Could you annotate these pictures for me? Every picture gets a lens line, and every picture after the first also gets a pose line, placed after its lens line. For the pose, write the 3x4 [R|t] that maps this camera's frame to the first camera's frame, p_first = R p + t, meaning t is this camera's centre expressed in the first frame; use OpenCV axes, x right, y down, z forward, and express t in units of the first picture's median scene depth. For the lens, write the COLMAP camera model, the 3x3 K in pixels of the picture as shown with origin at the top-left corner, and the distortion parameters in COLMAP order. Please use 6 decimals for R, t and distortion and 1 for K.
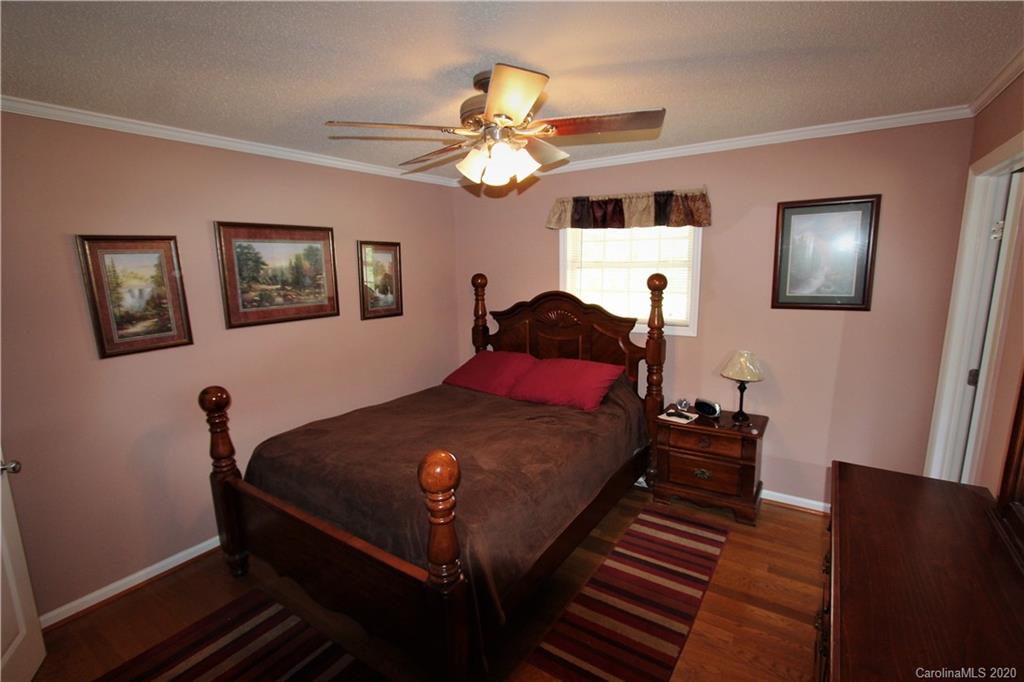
lens RADIAL K [[471.8, 0, 517.6], [0, 471.8, 346.8], [0, 0, 1]] dist [-0.015020, 0.001295]
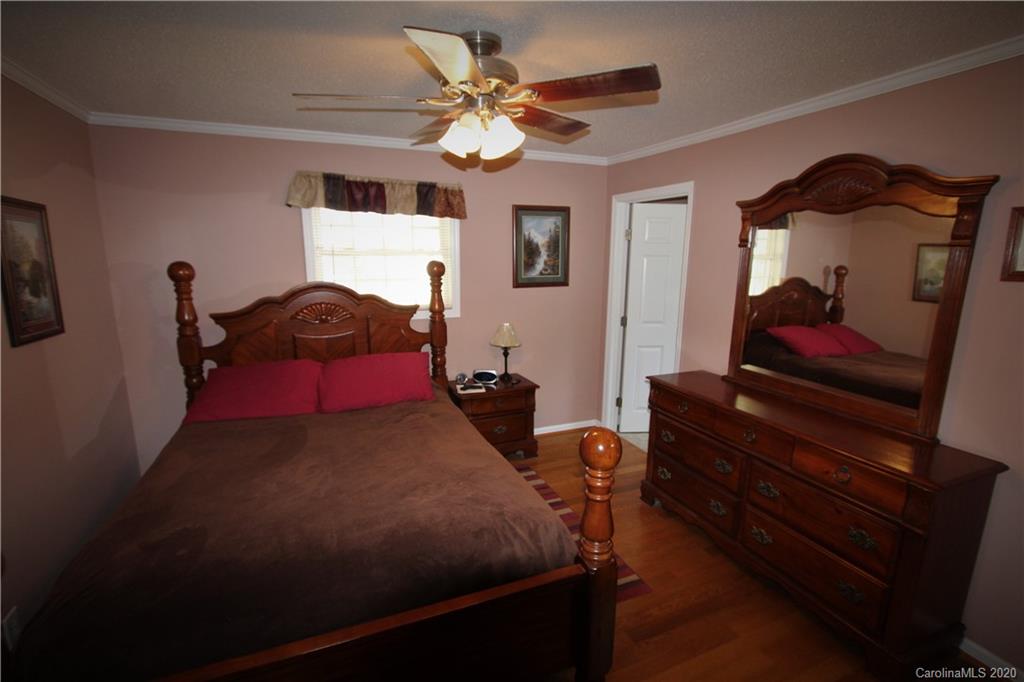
lens RADIAL K [[471.8, 0, 517.6], [0, 471.8, 346.8], [0, 0, 1]] dist [-0.015020, 0.001295]
pose [[0.541529, -0.142374, 0.828539, -0.492279], [0.135731, 0.987432, 0.080964, -0.024619], [-0.829653, 0.068614, 0.554047, 0.268736]]
